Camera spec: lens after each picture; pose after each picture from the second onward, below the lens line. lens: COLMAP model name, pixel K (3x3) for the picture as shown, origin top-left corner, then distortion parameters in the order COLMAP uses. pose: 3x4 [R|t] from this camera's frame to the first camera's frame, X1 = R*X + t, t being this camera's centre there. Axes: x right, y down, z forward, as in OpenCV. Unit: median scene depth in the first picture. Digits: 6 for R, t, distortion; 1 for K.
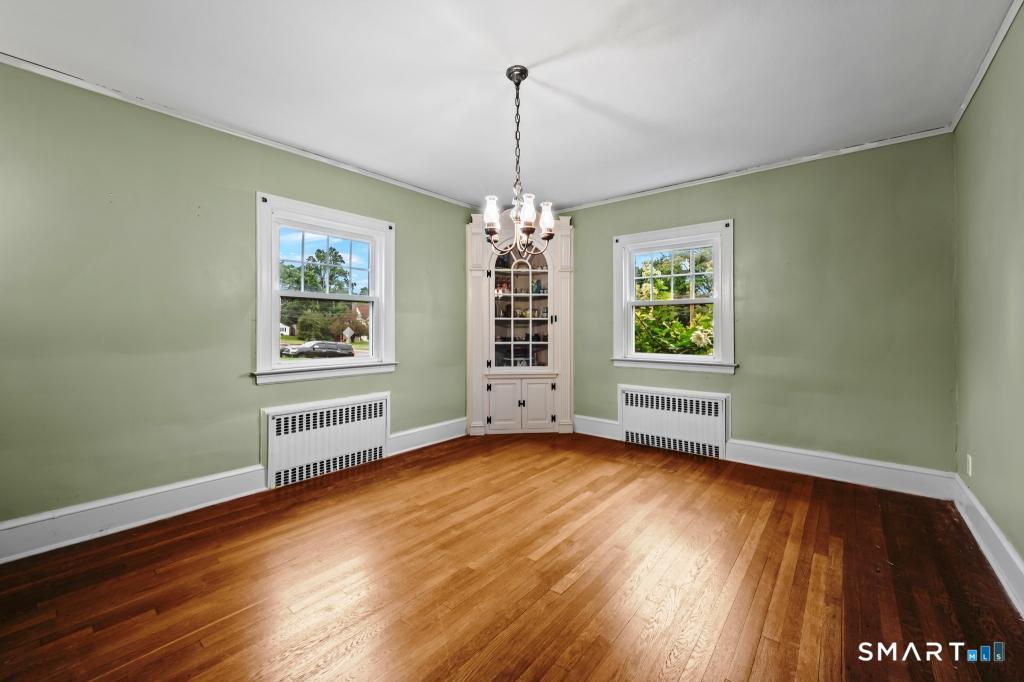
lens RADIAL K [[427.2, 0, 511.1], [0, 427.2, 330.0], [0, 0, 1]] dist [0.000356, -0.000089]
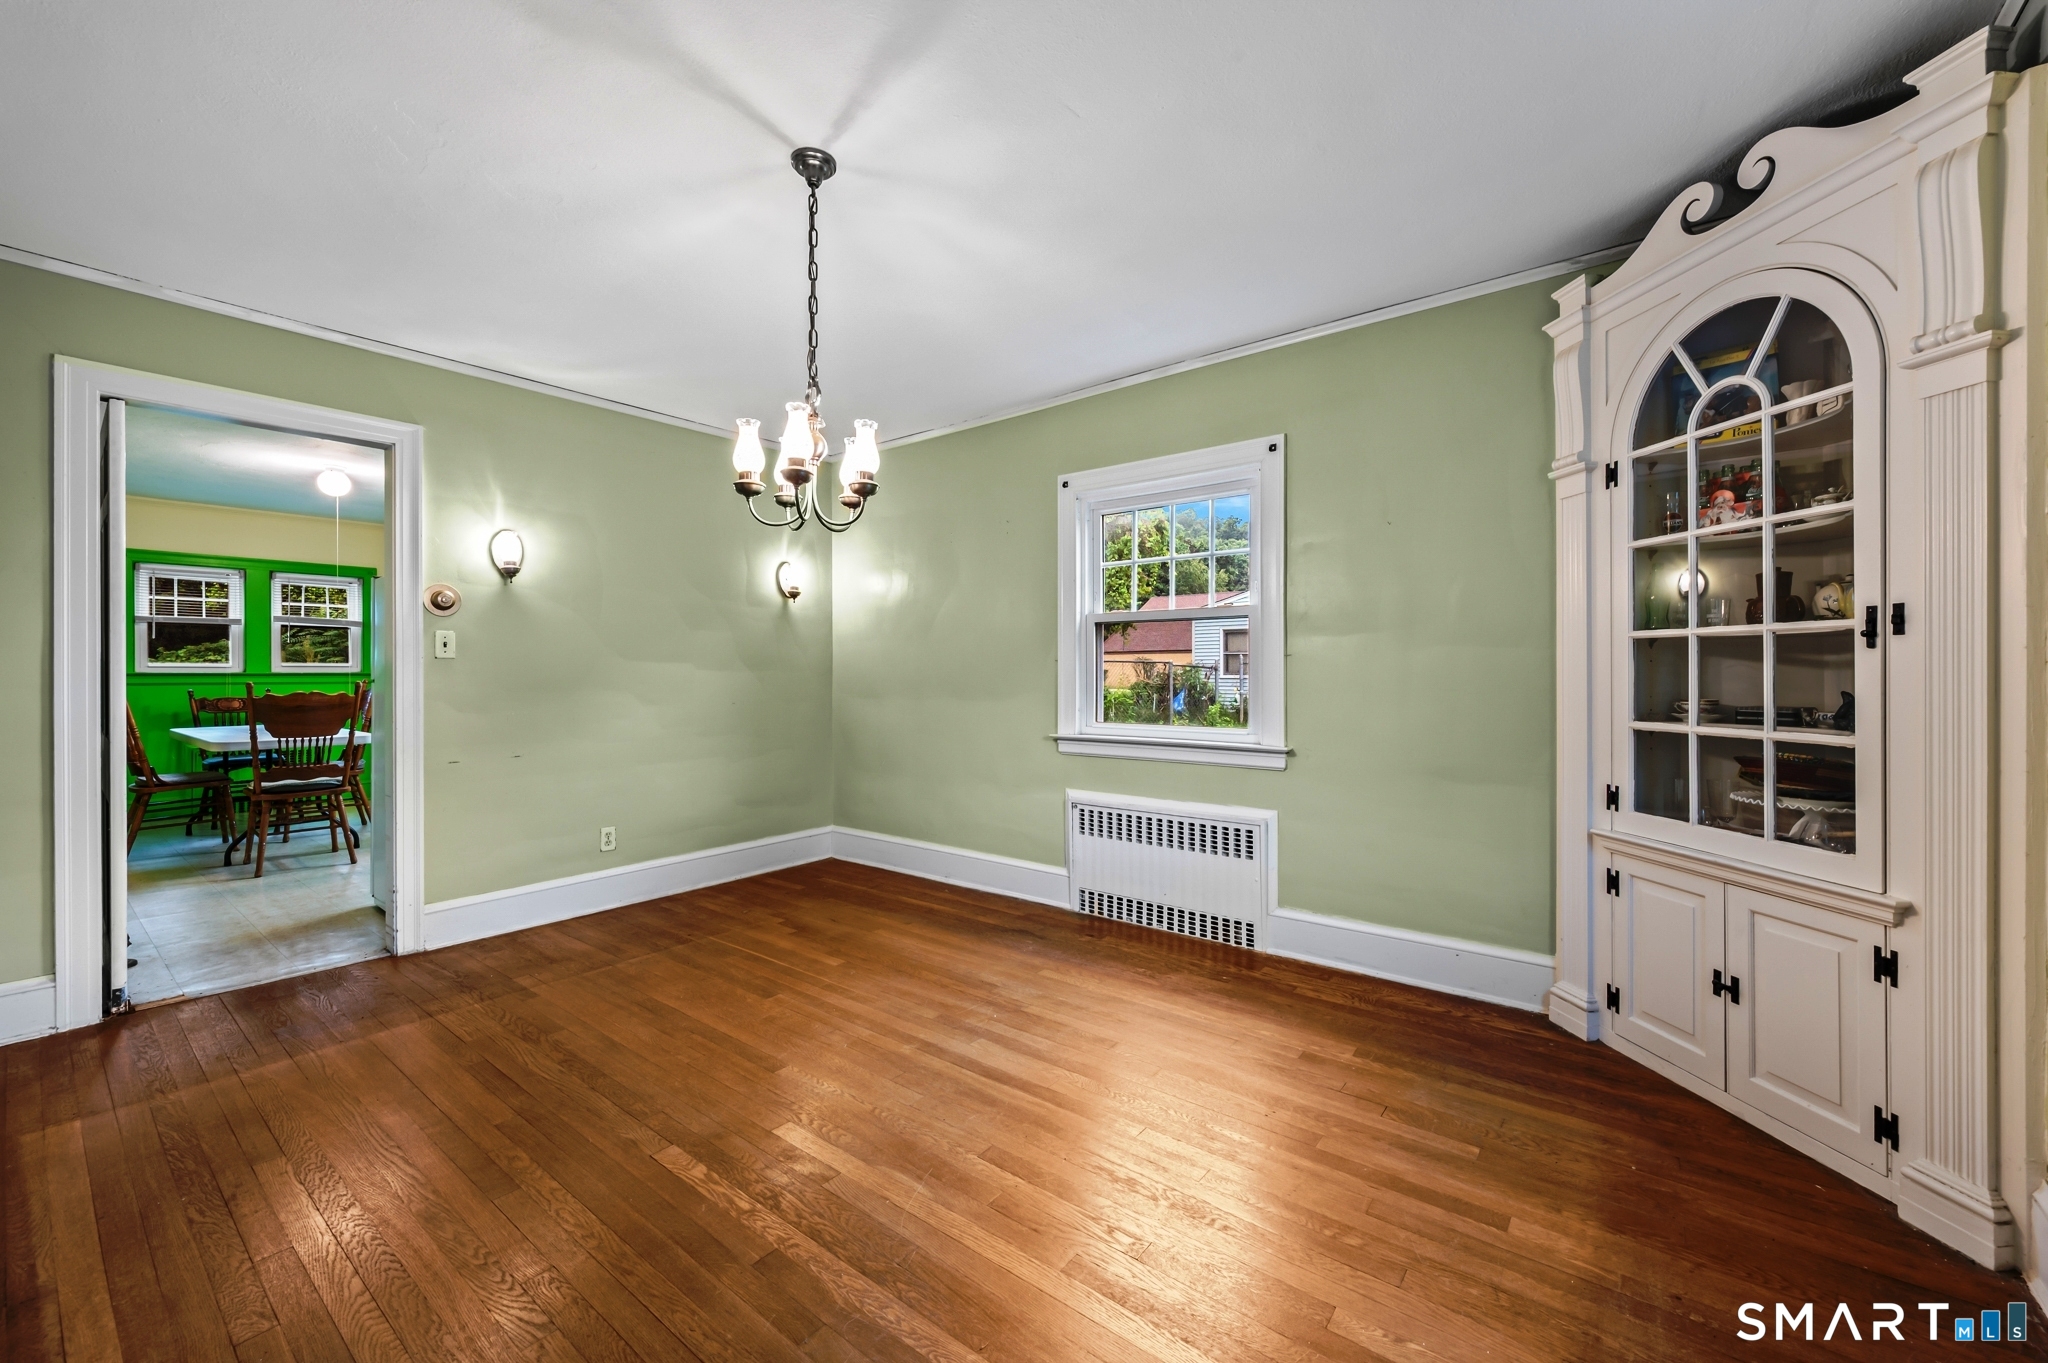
lens RADIAL K [[815.4, 0, 1026.6], [0, 815.4, 685.2], [0, 0, 1]] dist [-0.000552, -0.000120]
pose [[0.000303, 0.015011, -0.999887, 0.566659], [-0.001840, 0.999886, 0.015010, -0.001996], [0.999998, 0.001835, 0.000331, 0.726250]]
